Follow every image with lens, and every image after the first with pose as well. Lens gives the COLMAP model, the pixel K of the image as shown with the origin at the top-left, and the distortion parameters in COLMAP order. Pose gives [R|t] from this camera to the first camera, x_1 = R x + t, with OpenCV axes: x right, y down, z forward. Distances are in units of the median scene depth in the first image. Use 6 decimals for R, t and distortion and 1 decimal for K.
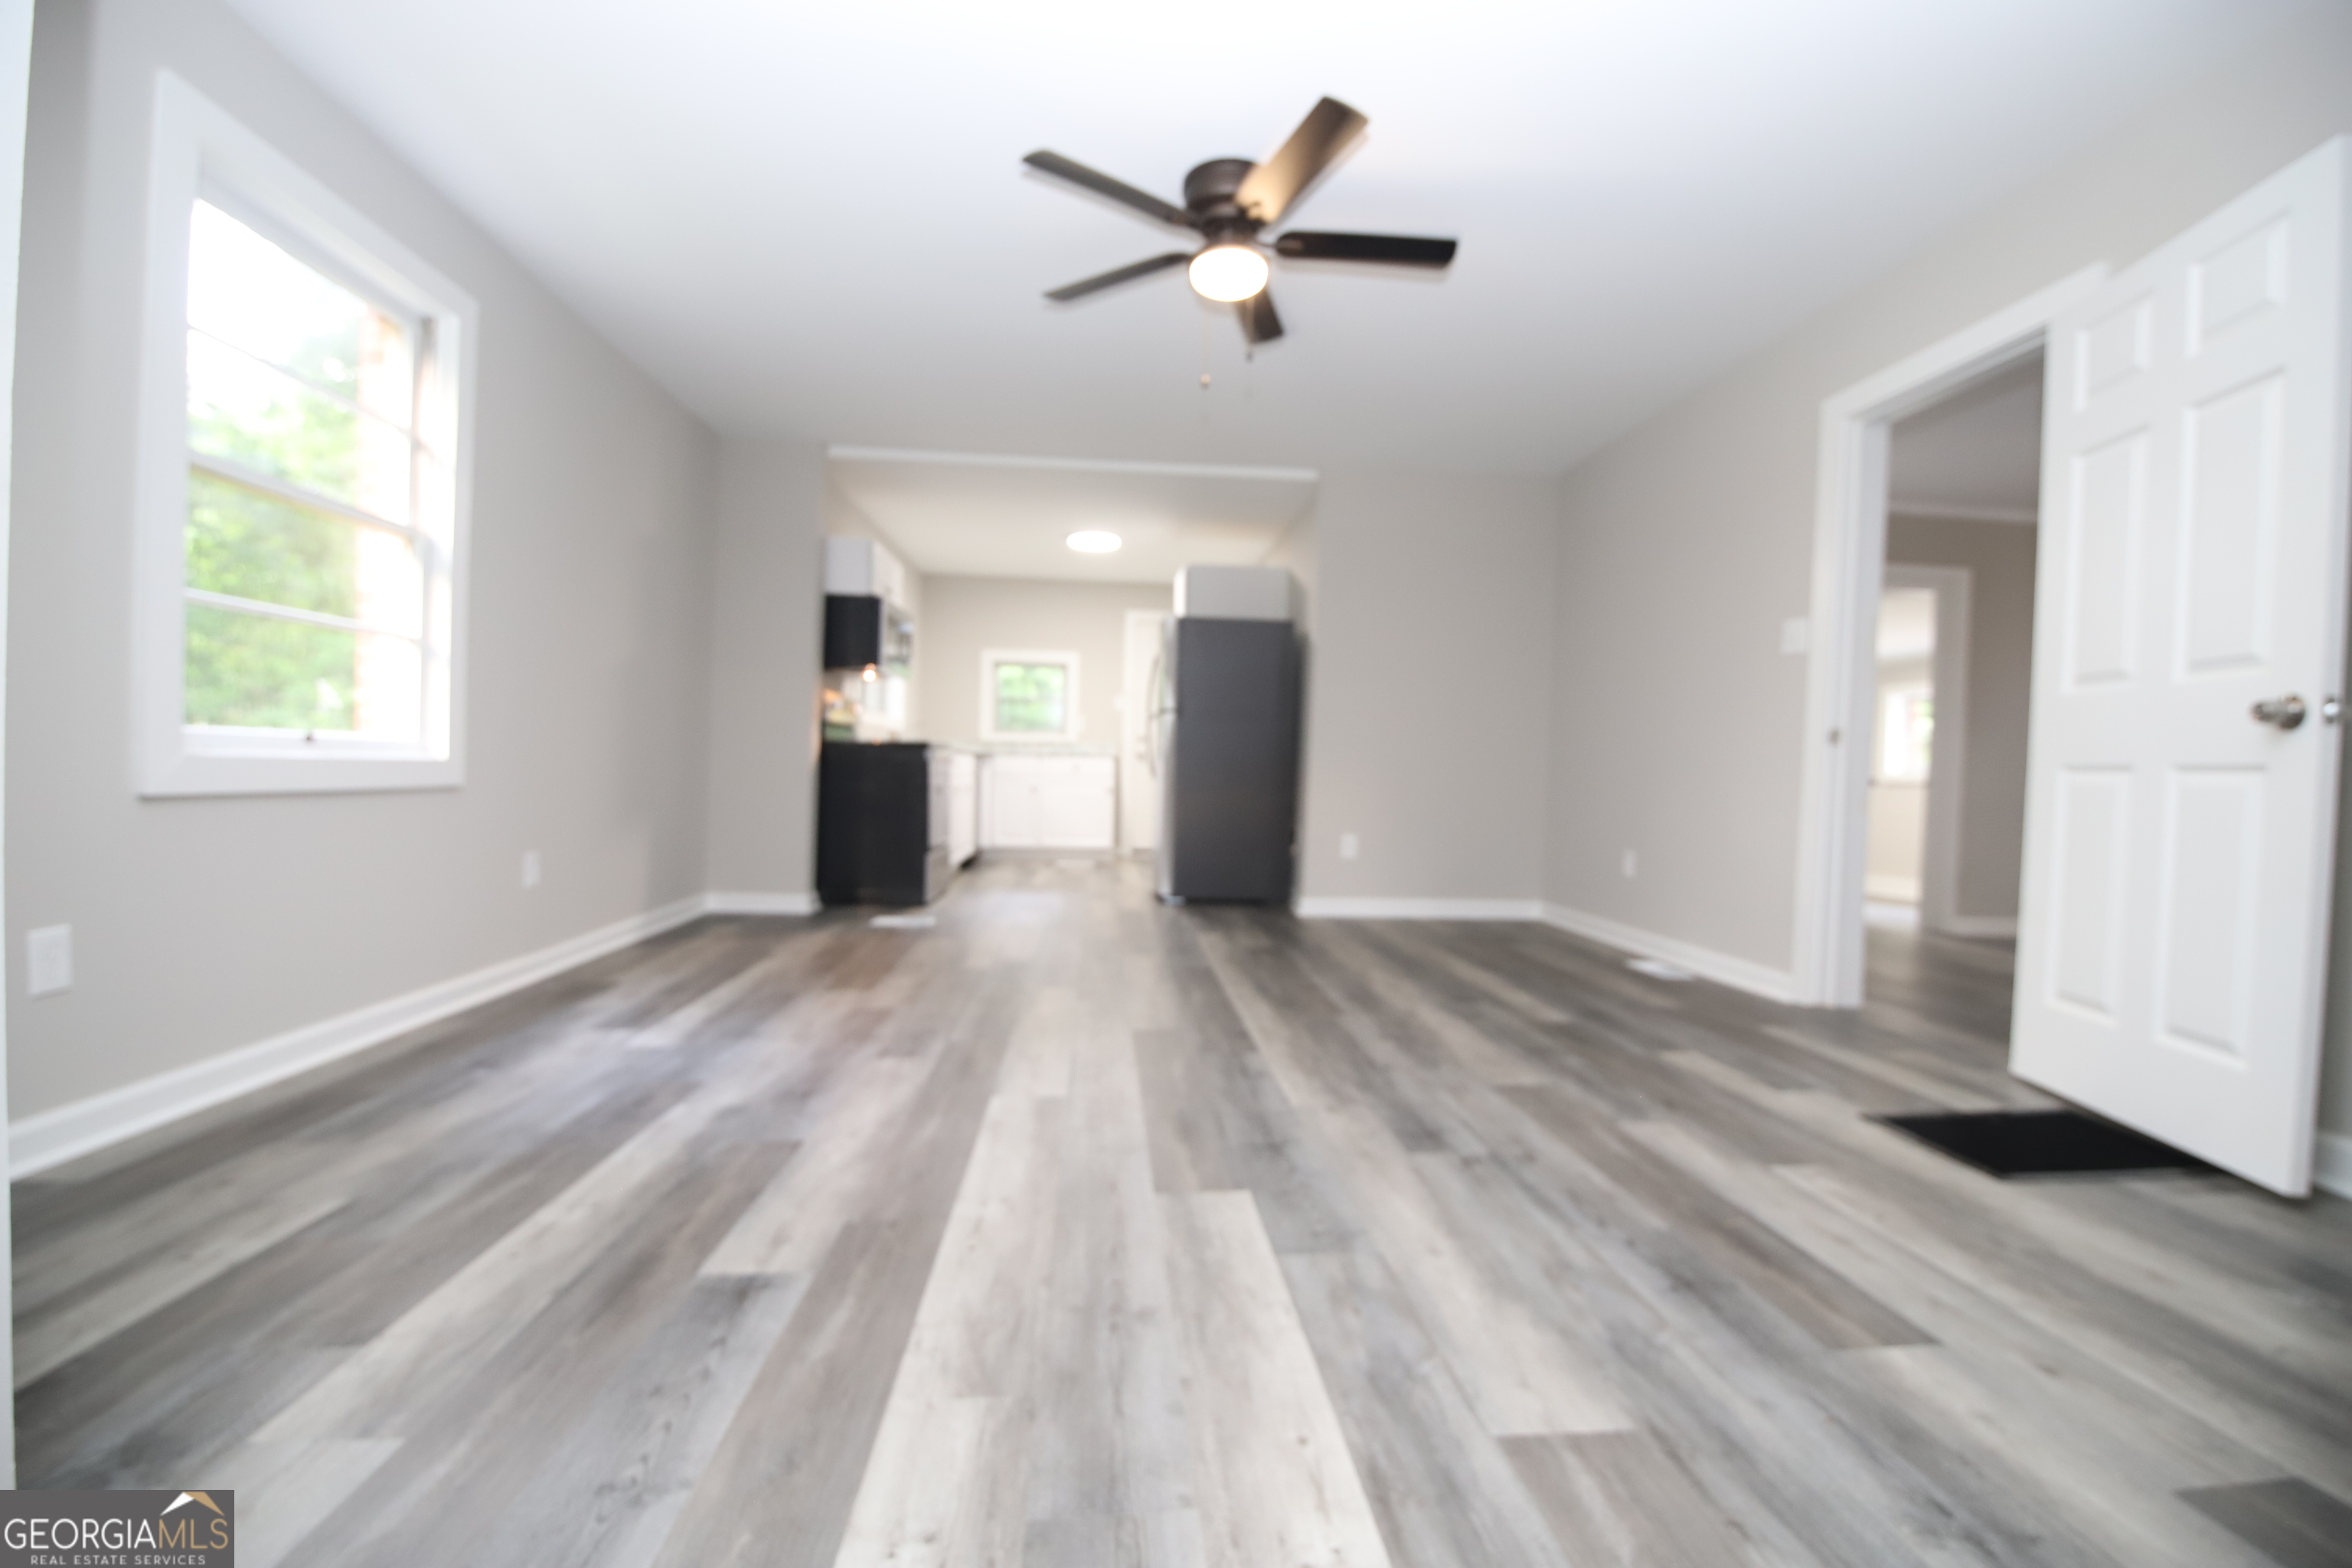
lens RADIAL K [[998.2, 0, 1191.1], [0, 998.2, 783.3], [0, 0, 1]] dist [-0.000037, -0.010542]
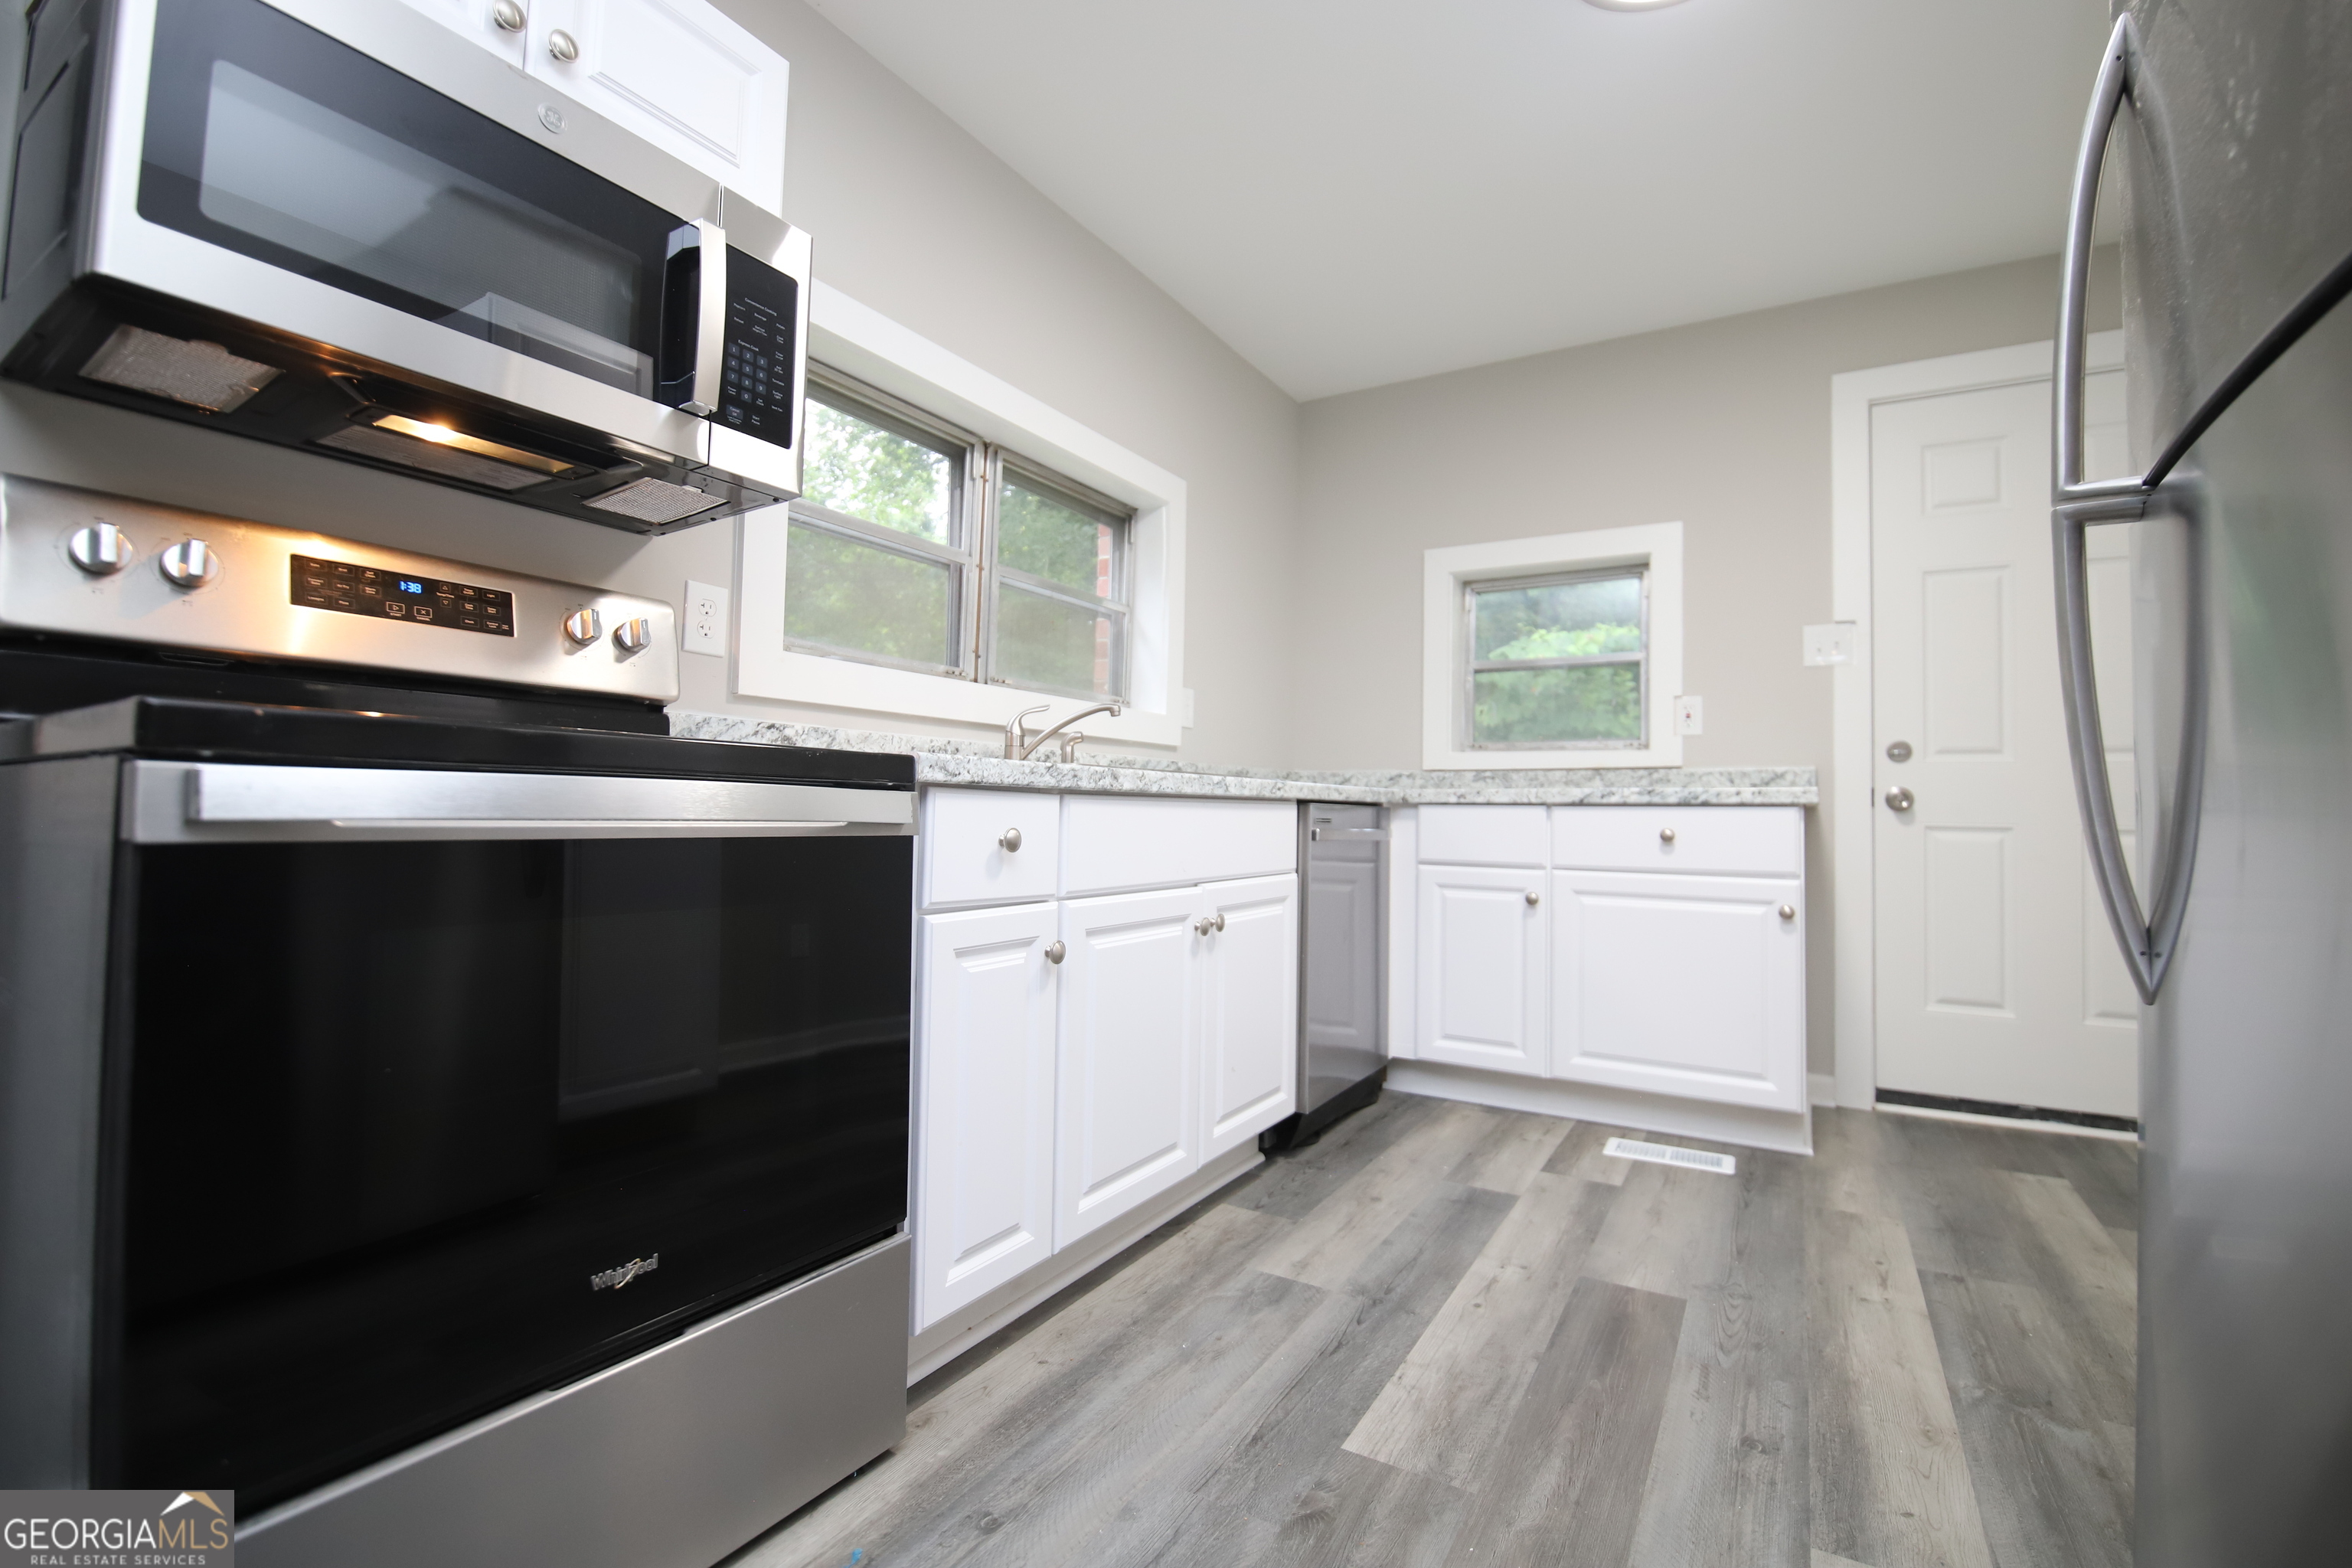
lens RADIAL K [[1018.2, 0, 1197.4], [0, 1018.2, 782.0], [0, 0, 1]] dist [-0.003400, -0.007452]
pose [[0.813575, -0.024878, -0.580928, -0.154785], [-0.005935, 0.998677, -0.051081, -0.055825], [0.581430, 0.045006, 0.812351, 2.111394]]
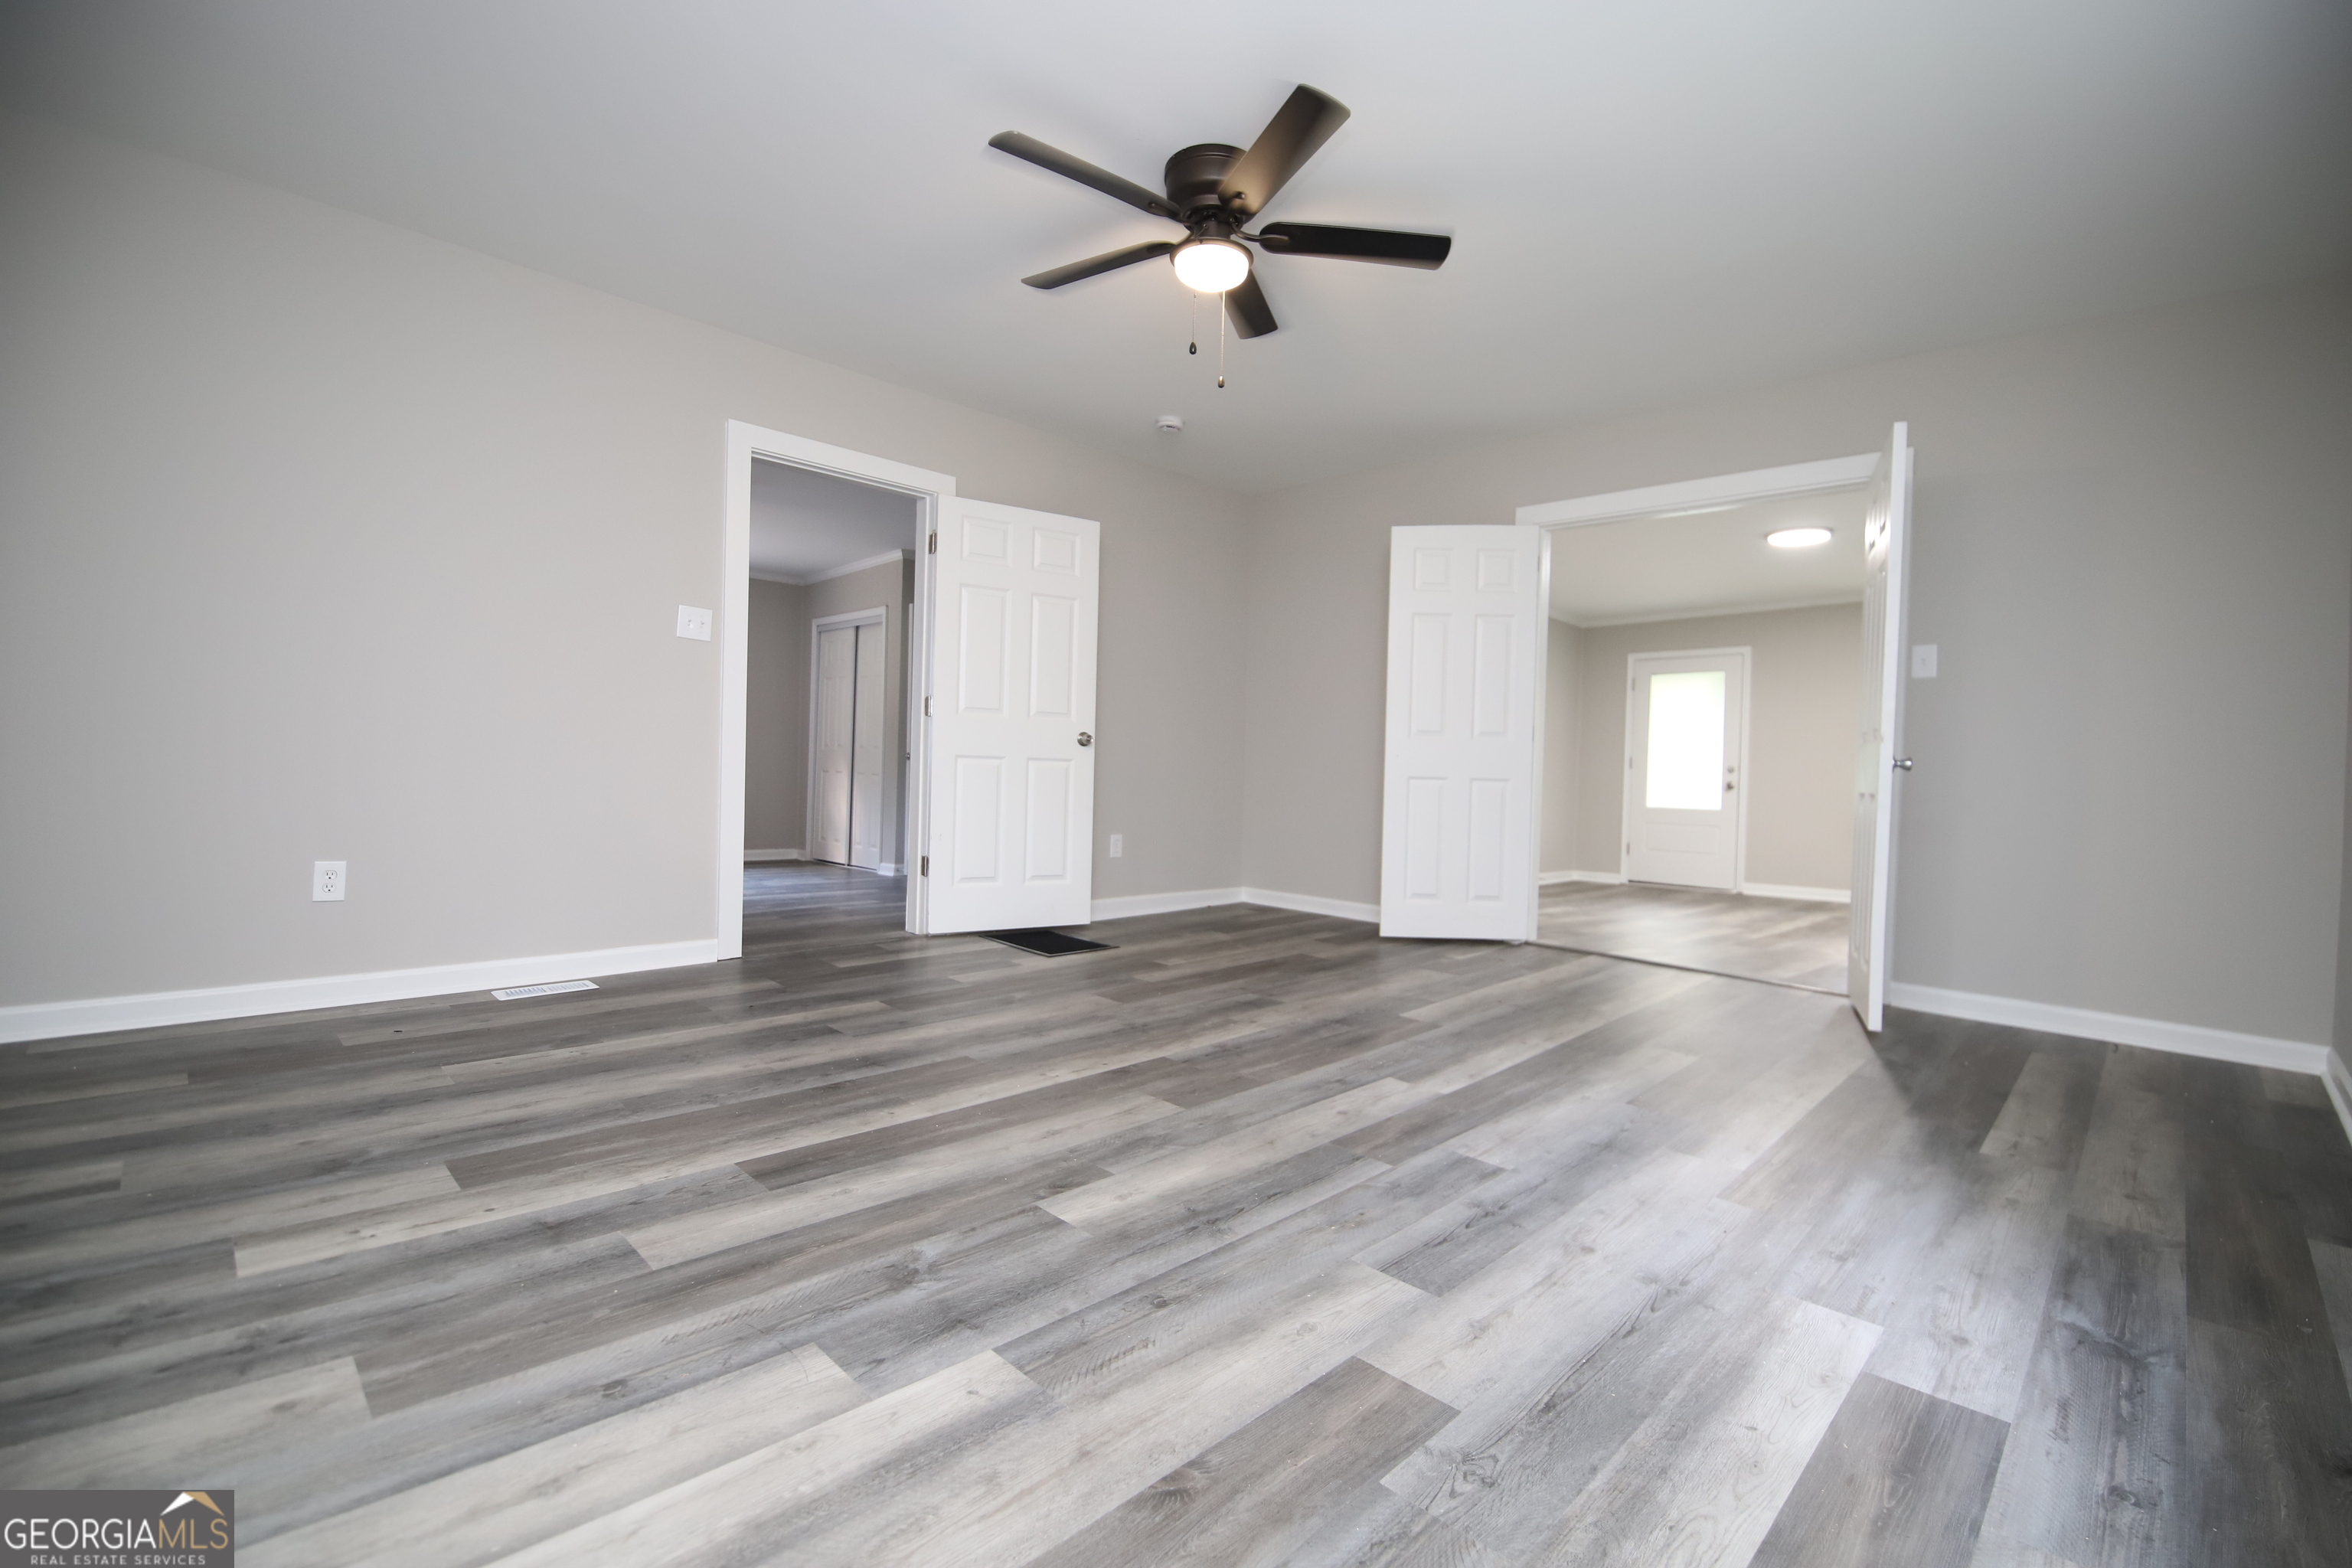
lens RADIAL K [[1018.2, 0, 1197.4], [0, 1018.2, 782.0], [0, 0, 1]] dist [-0.003400, -0.007452]
pose [[-0.646795, -0.055919, 0.760611, -0.823707], [-0.035711, 0.998435, 0.043036, -0.063315], [-0.761828, 0.000673, -0.647779, 1.864830]]
